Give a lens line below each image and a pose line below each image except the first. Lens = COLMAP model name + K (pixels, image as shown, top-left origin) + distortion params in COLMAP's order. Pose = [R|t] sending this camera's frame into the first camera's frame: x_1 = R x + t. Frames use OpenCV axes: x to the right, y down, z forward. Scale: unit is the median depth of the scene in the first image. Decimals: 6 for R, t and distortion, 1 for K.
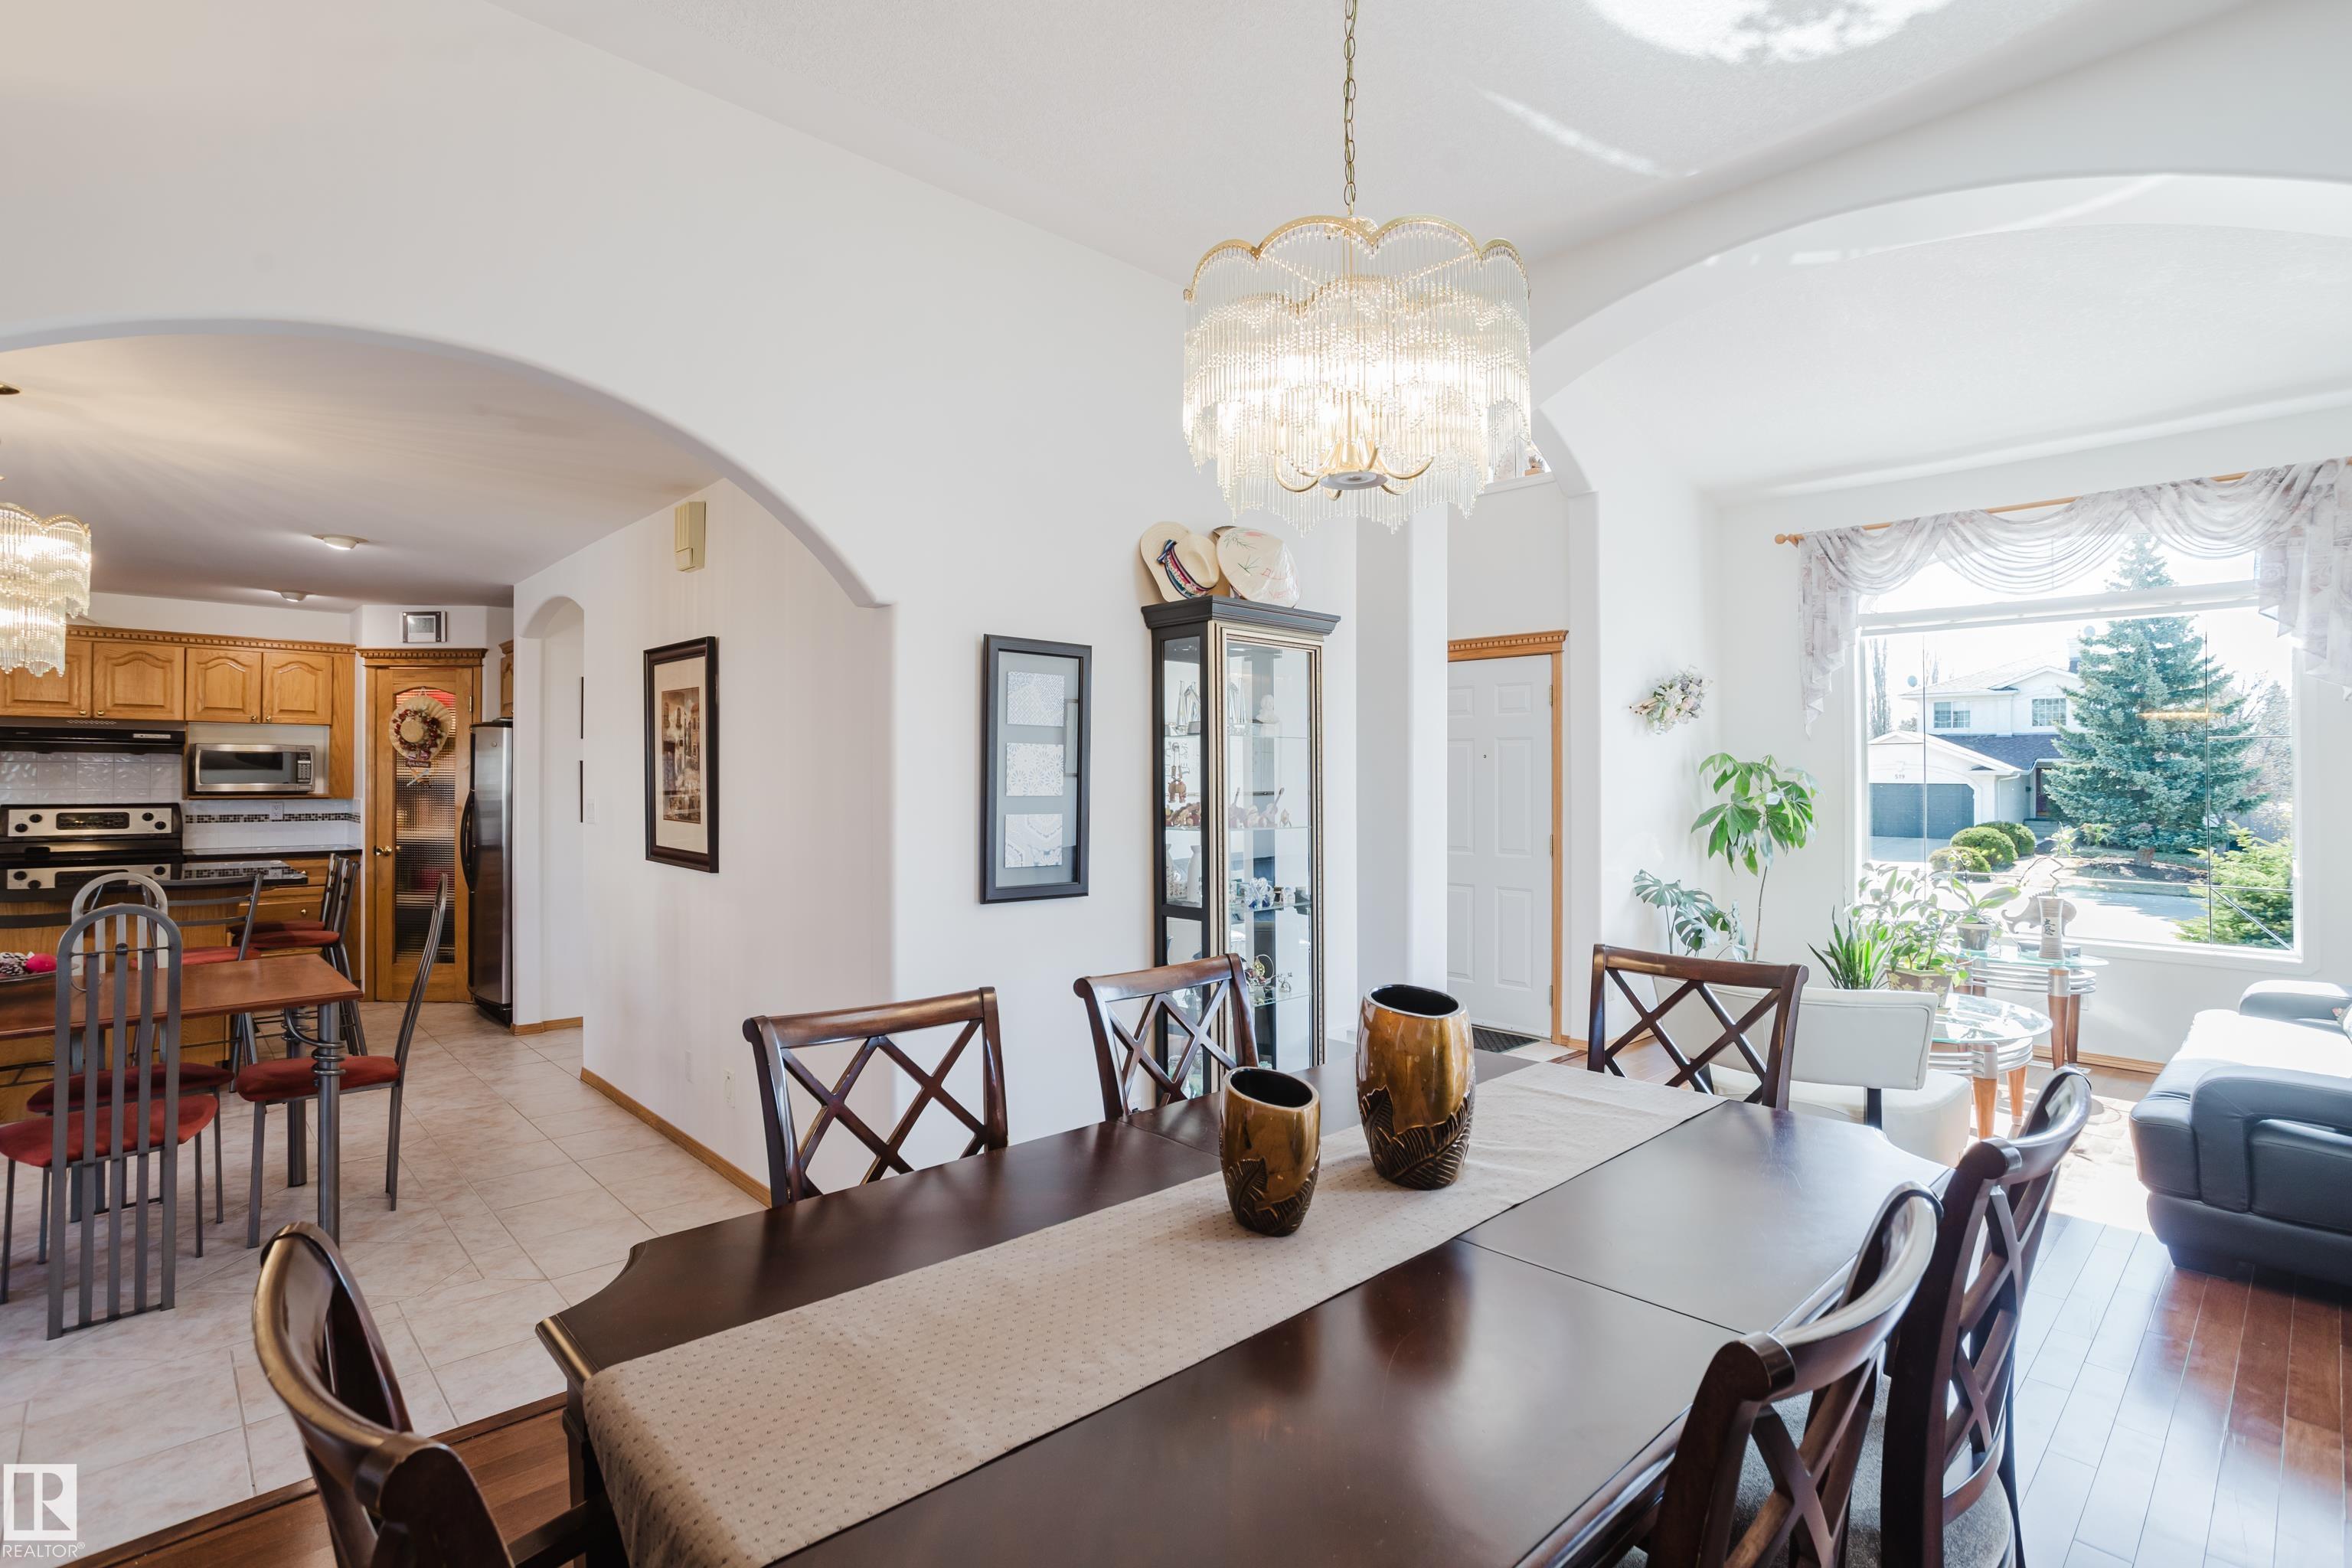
lens RADIAL K [[1157.0, 0, 1186.7], [0, 1157.0, 759.6], [0, 0, 1]] dist [-0.046002, 0.026204]
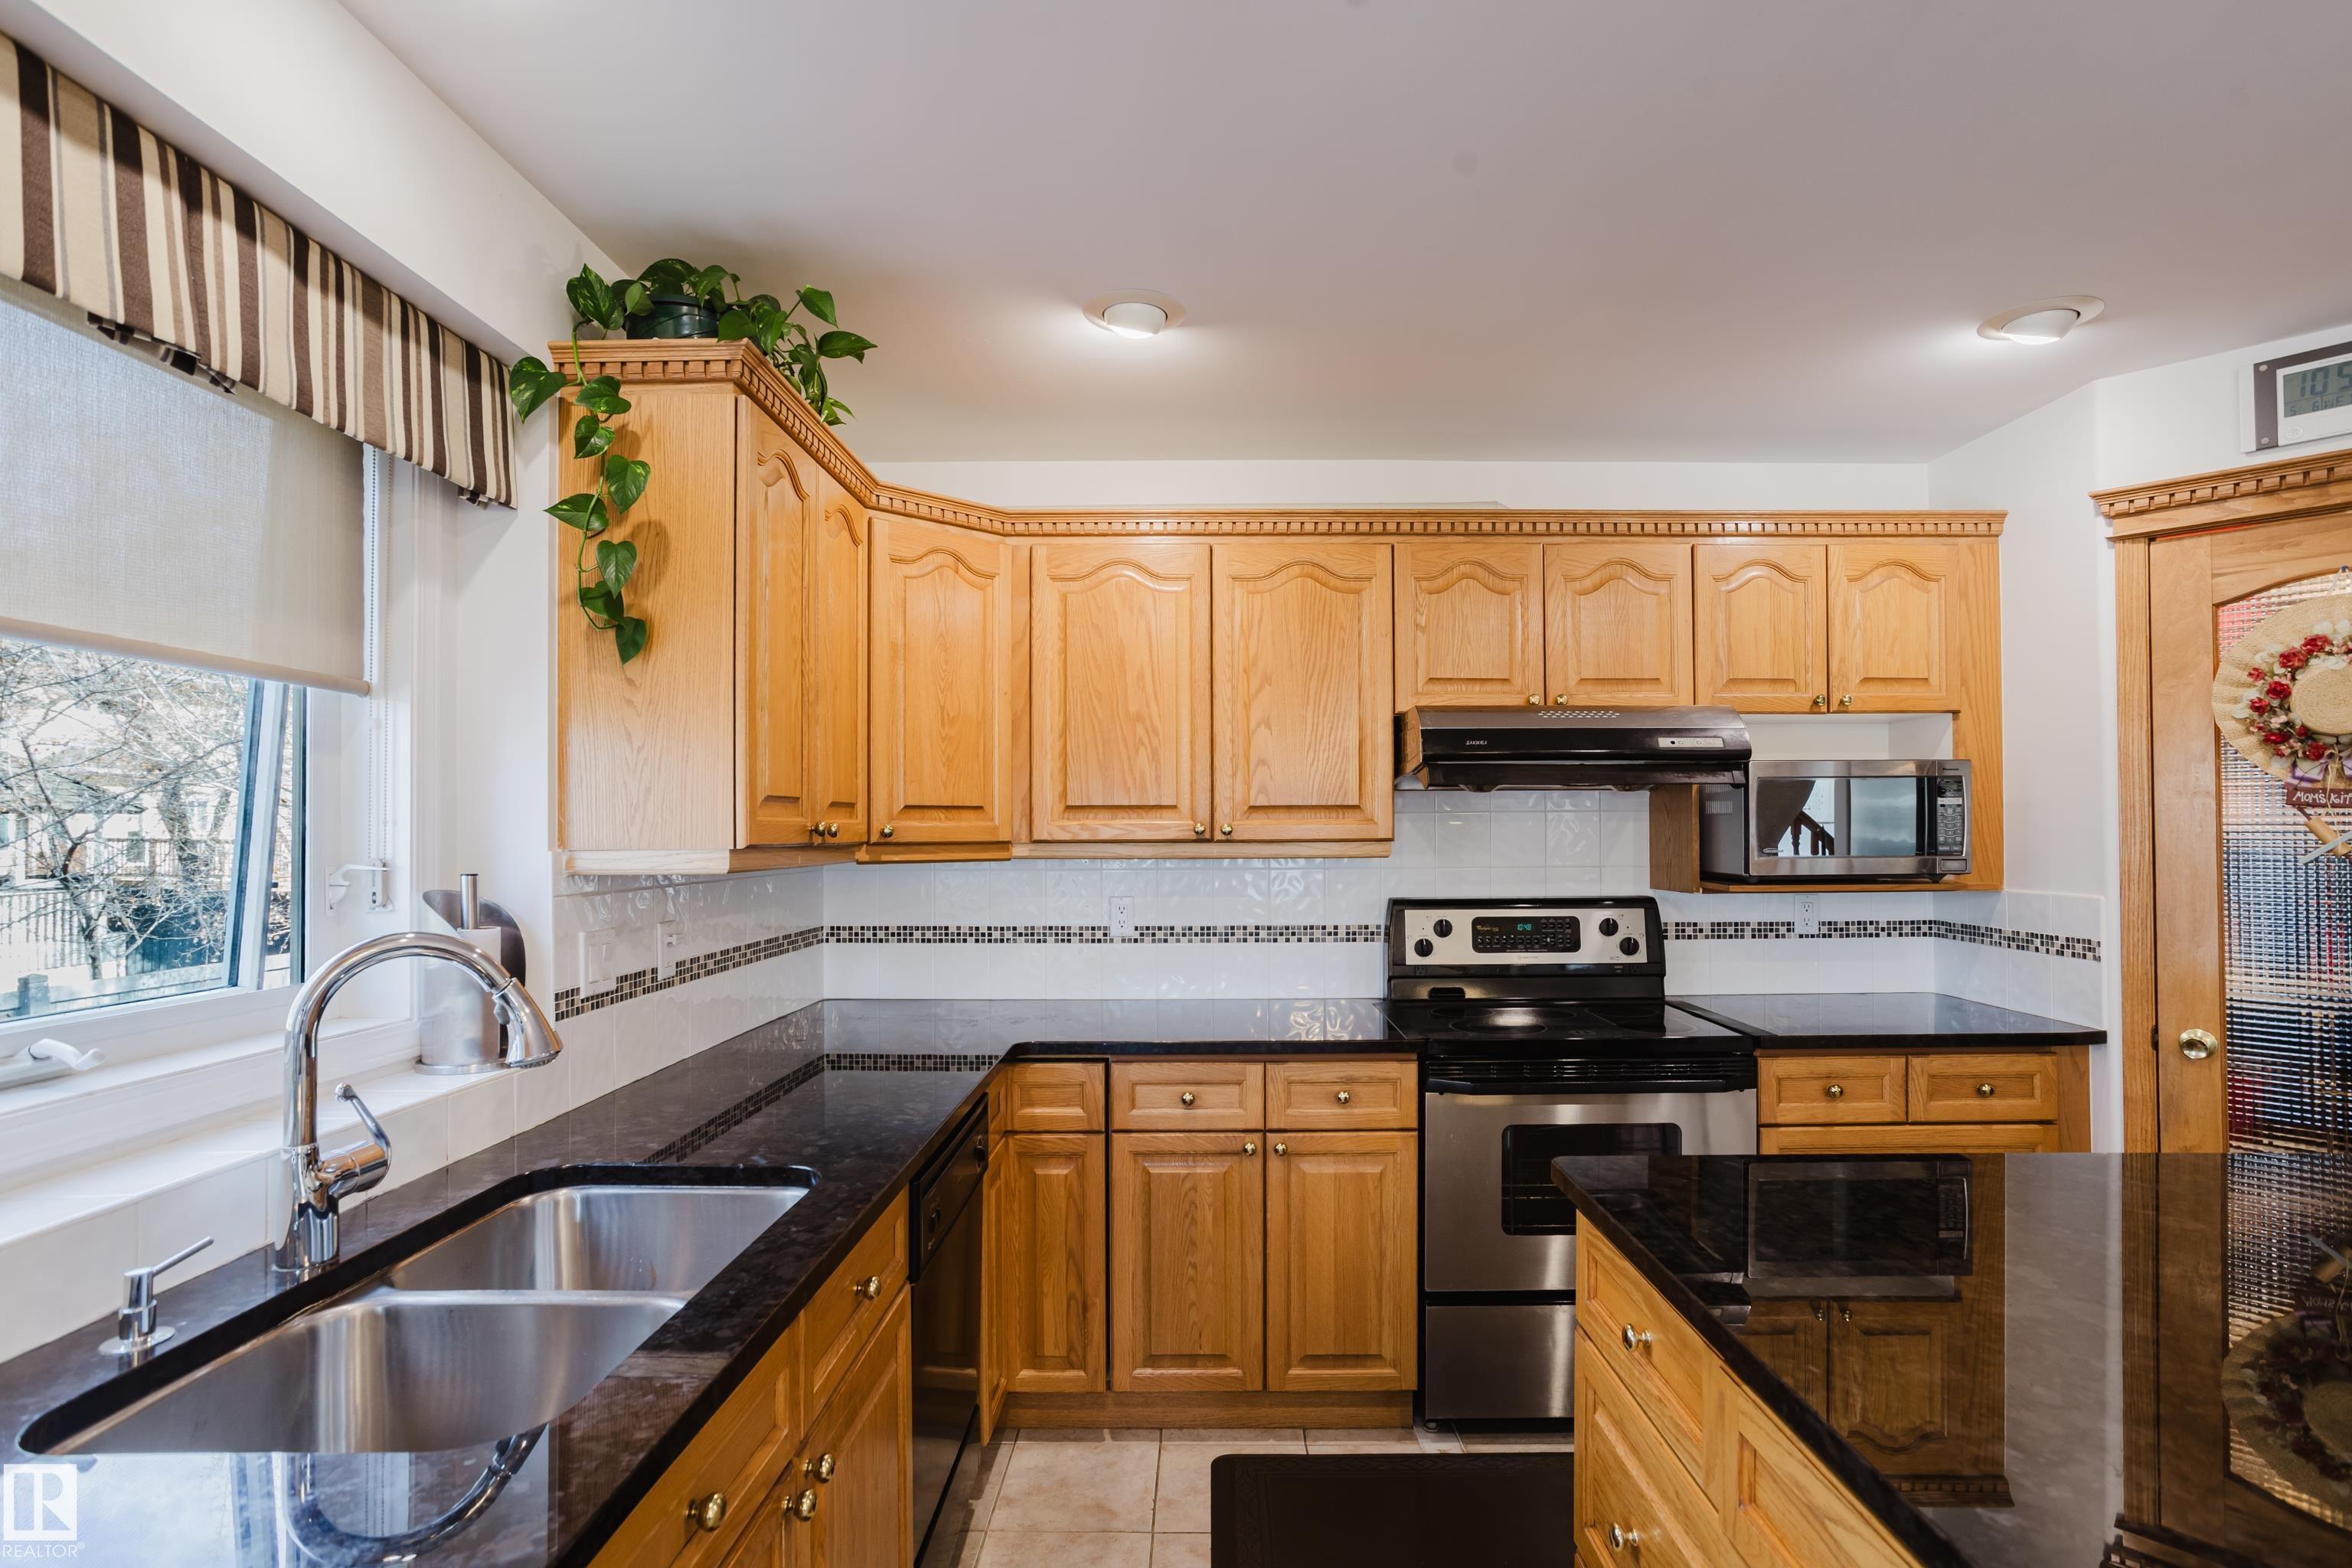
lens RADIAL K [[1157.0, 0, 1201.8], [0, 1157.0, 822.2], [0, 0, 1]] dist [-0.046002, 0.026204]
pose [[0.734251, -0.016760, -0.678671, -0.706043], [0.017421, 0.999831, -0.005844, 0.007792], [0.678654, -0.007532, 0.734419, 0.535030]]
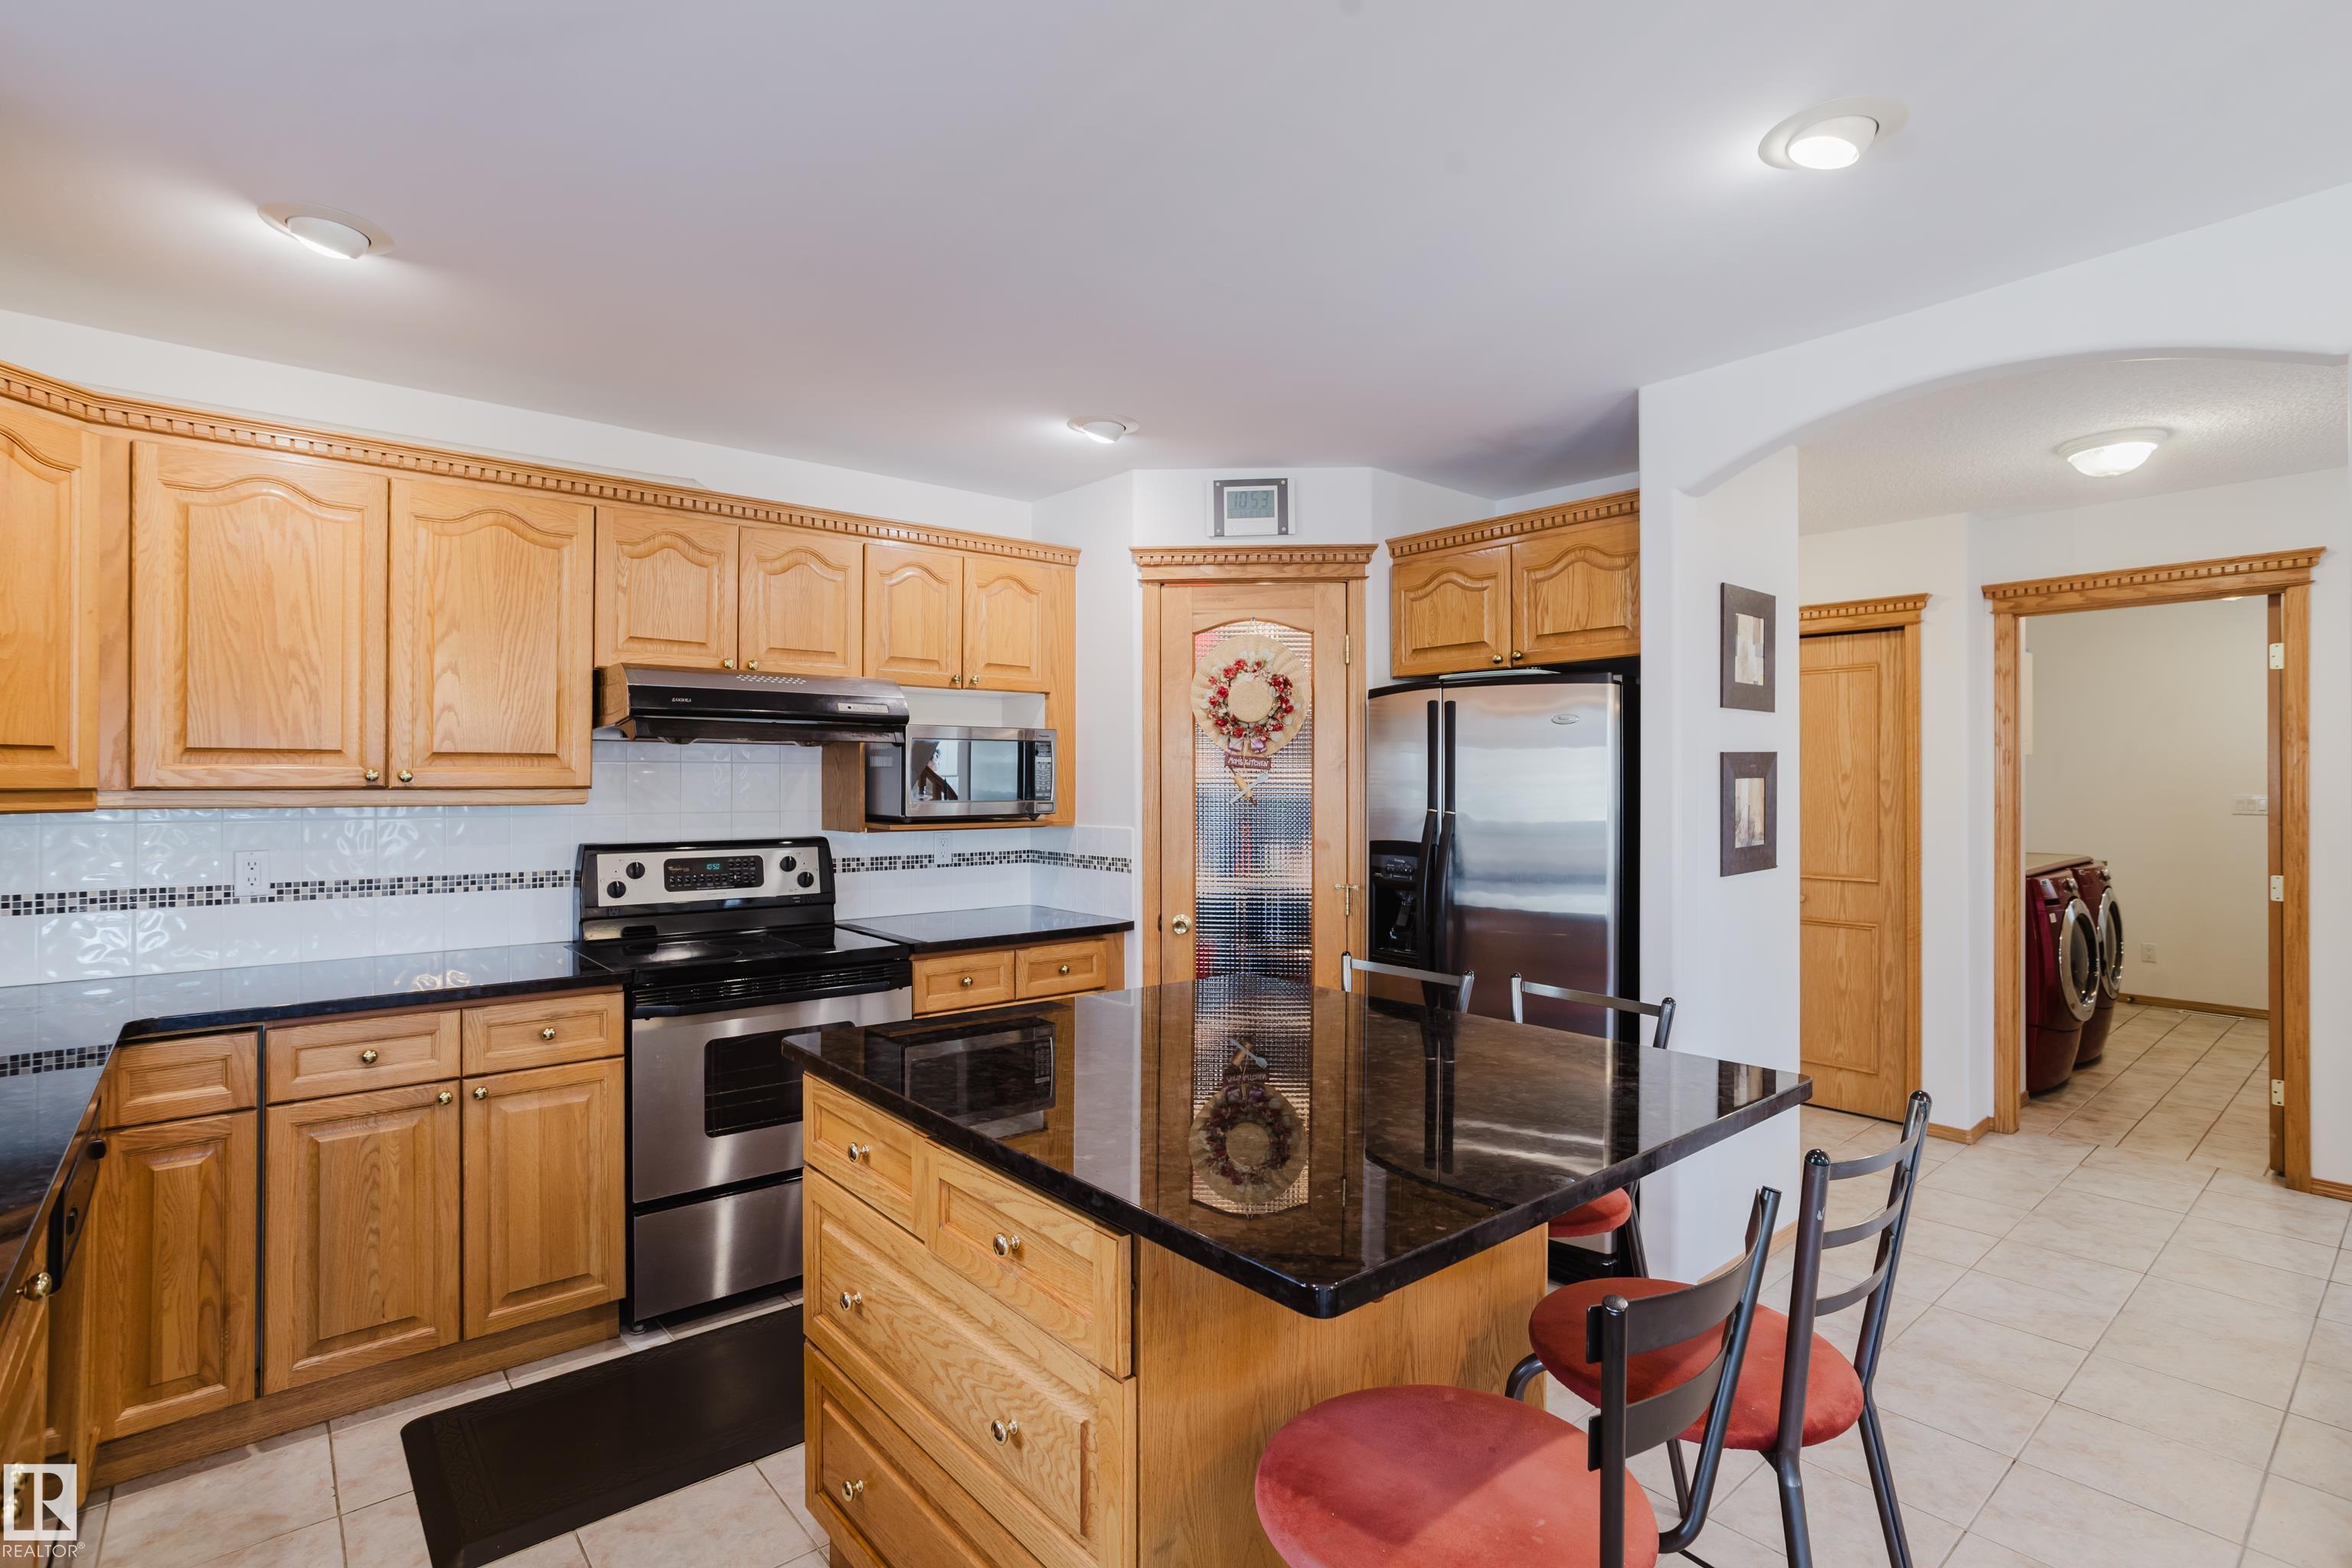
lens RADIAL K [[1157.0, 0, 1191.6], [0, 1157.0, 781.9], [0, 0, 1]] dist [-0.046002, 0.026204]
pose [[0.999625, -0.007090, -0.026437, -0.699587], [0.007382, 0.999913, 0.010962, 0.007752], [0.026357, -0.011153, 0.999590, 0.459528]]
